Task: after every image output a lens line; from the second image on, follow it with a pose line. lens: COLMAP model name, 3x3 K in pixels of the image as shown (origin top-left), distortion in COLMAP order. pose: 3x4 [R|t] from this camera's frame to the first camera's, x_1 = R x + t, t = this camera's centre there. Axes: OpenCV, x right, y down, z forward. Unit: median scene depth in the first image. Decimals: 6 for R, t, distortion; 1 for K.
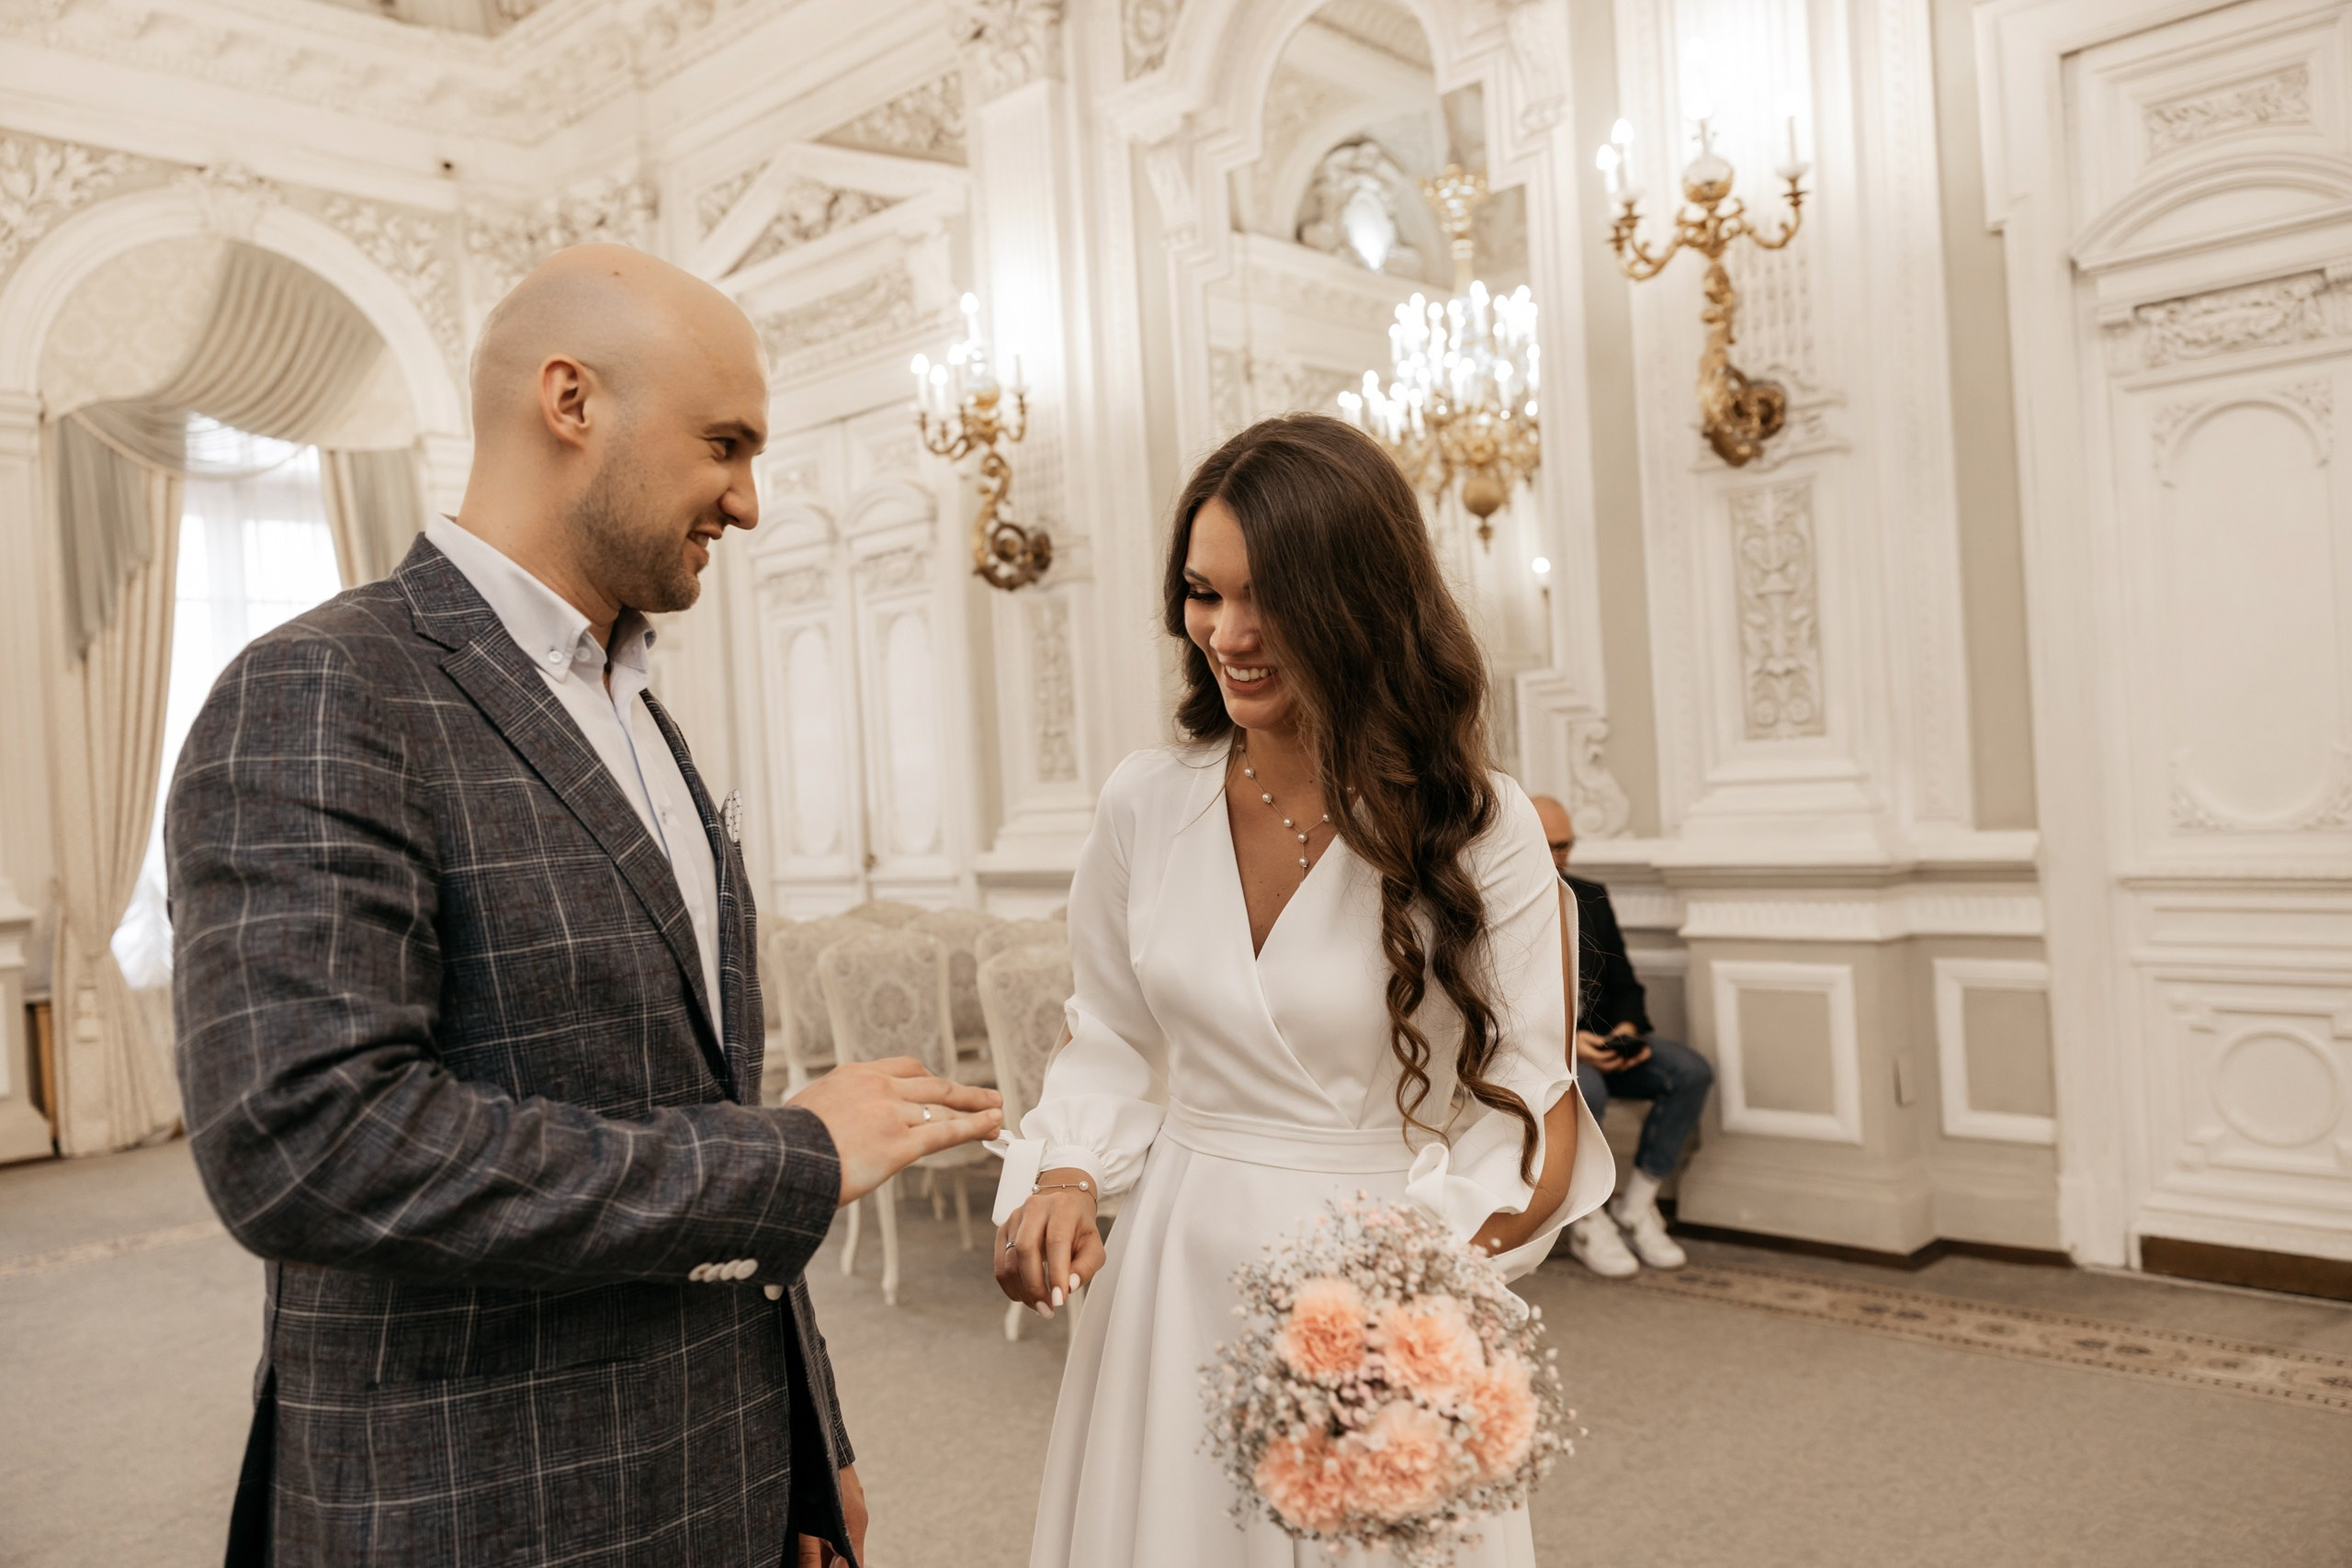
lens RADIAL K [[1808.8, 0, 1176.0], [0, 1808.8, 784.0], [0, 0, 1]] dist [-0.010532, 0.007542]
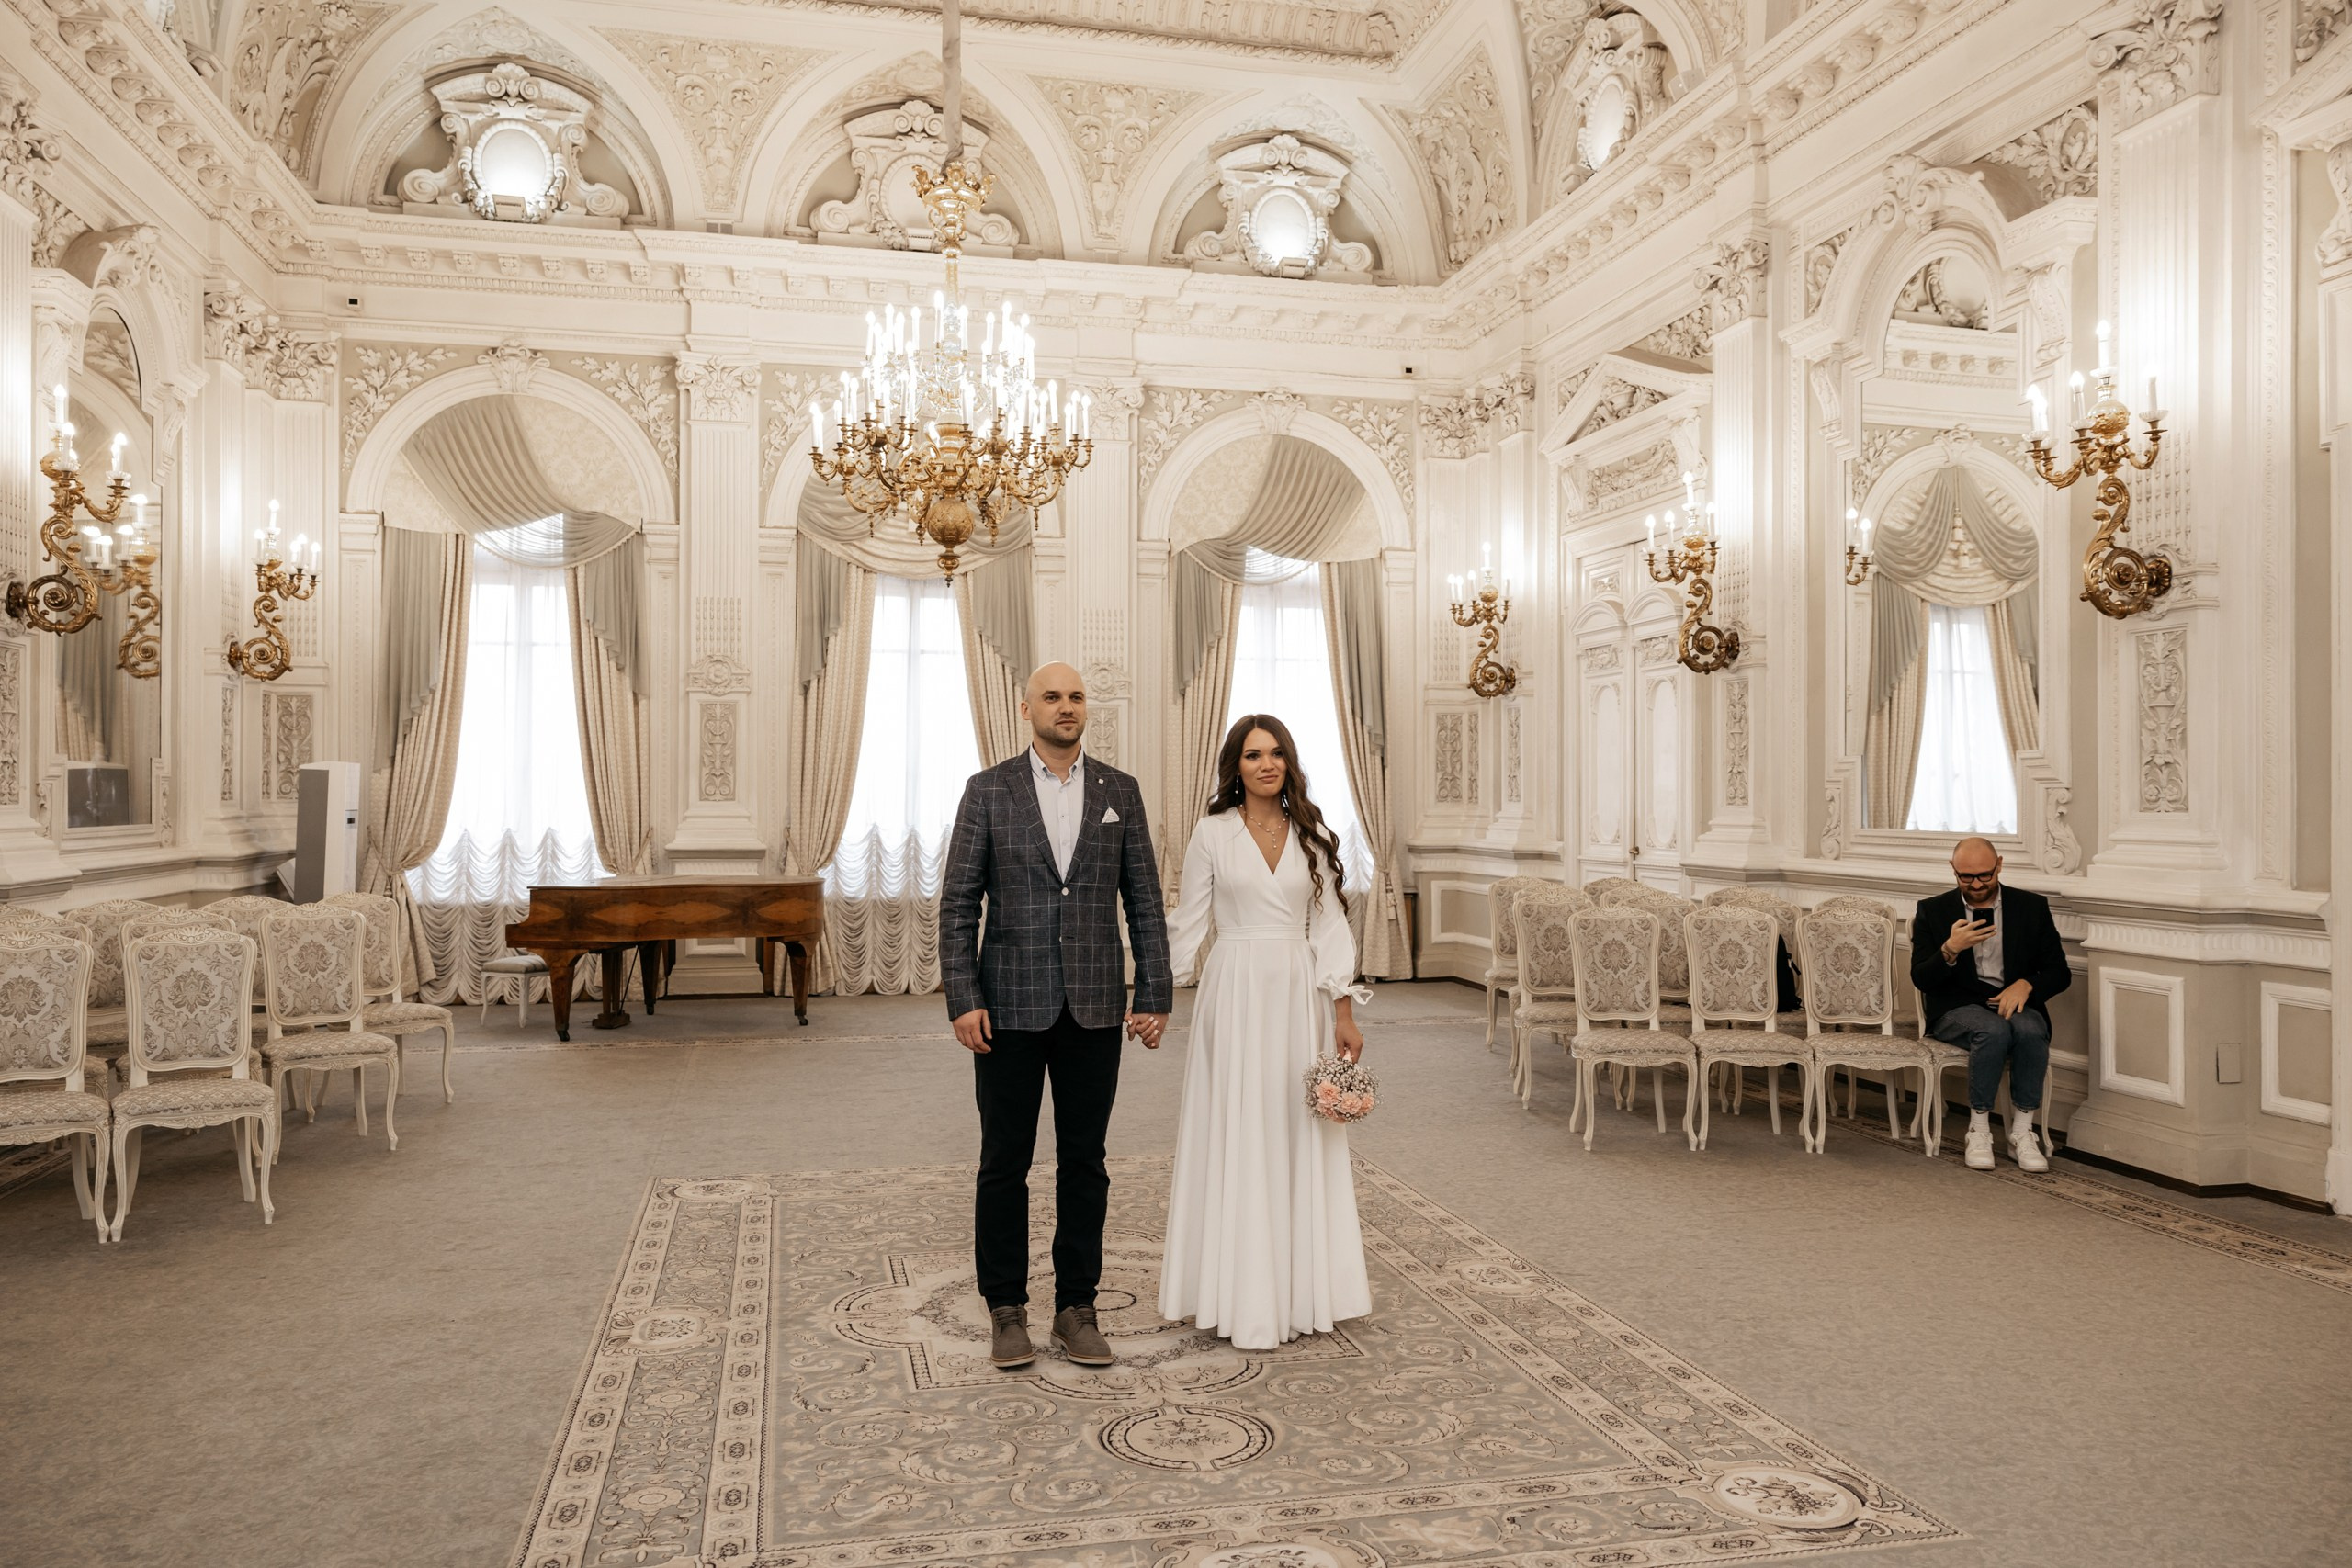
lens RADIAL K [[1553.9, 0, 1176.0], [0, 1553.9, 784.0], [0, 0, 1]] dist [0.002659, 0.000922]
pose [[0.835450, 0.054732, -0.546835, 0.207590], [-0.051467, 0.998447, 0.021302, -0.019208], [0.547152, 0.010347, 0.836969, -0.242341]]
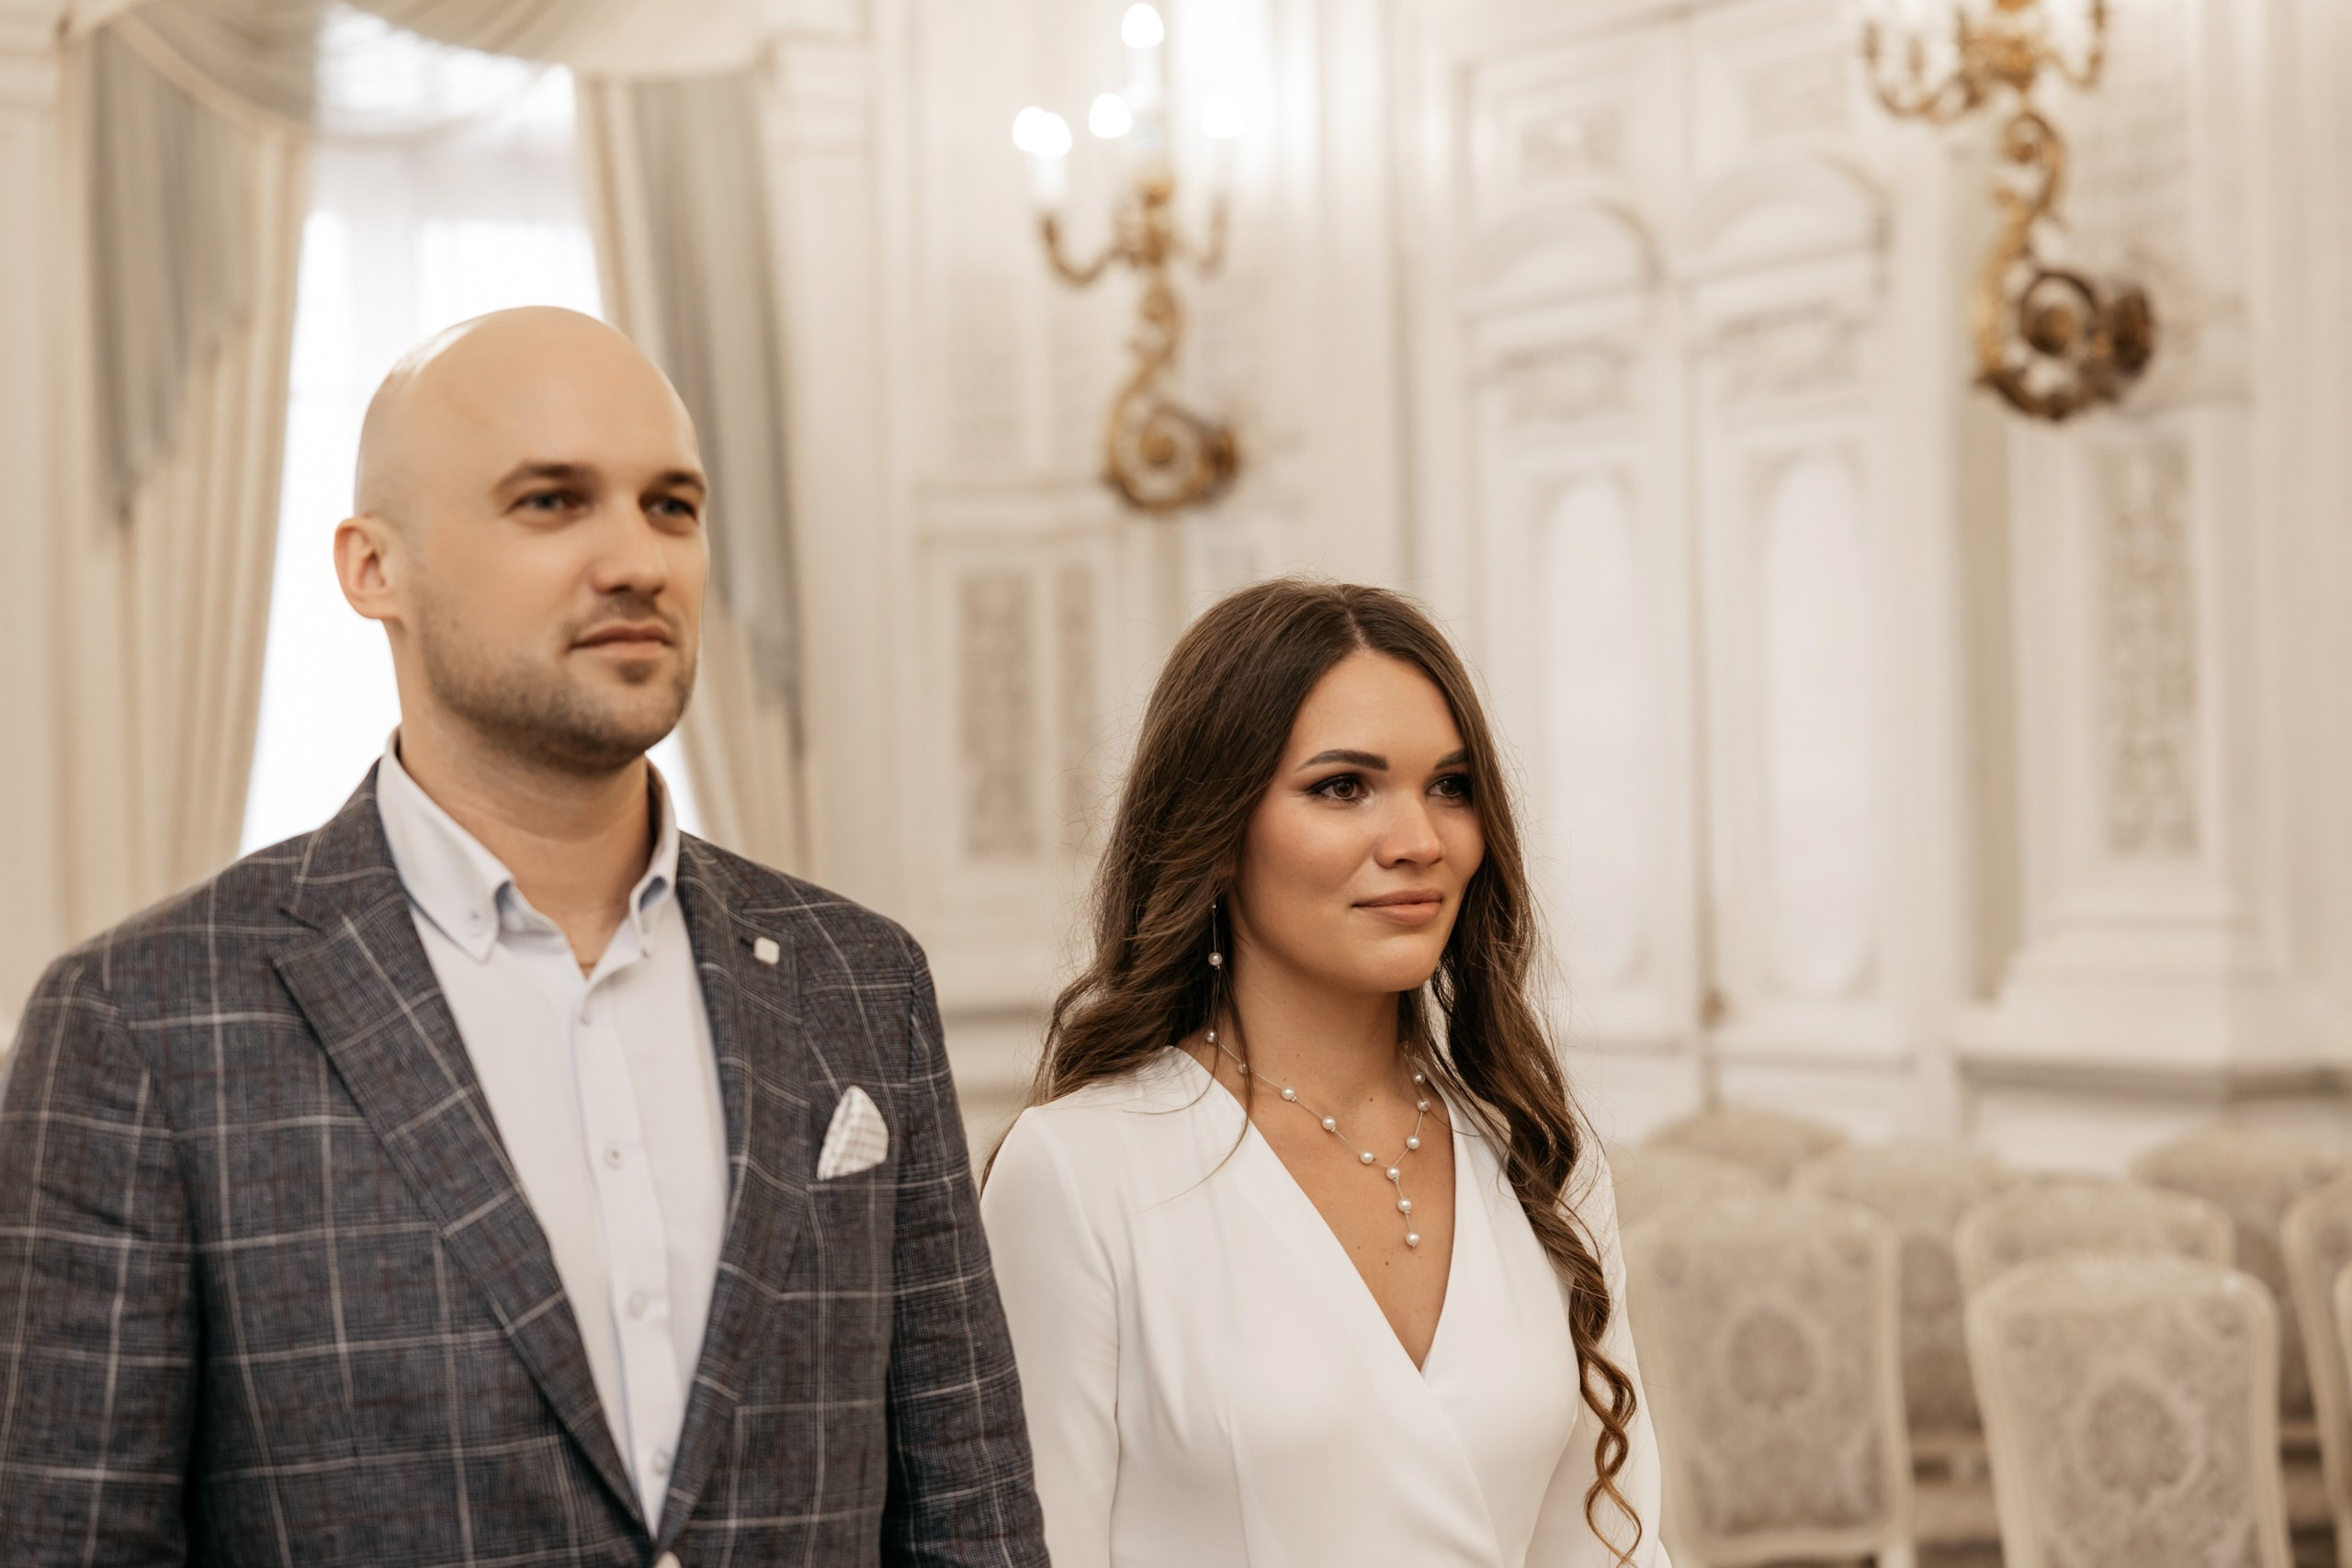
lens RADIAL K [[4371.8, 0, 1220.9], [0, 4371.8, 815.8], [0, 0, 1]] dist [0.267312, -1.974962]
pose [[0.963035, 0.030528, -0.267642, 0.002374], [-0.026570, 0.999478, 0.018397, -0.021920], [0.268064, -0.010606, 0.963343, -0.078690]]
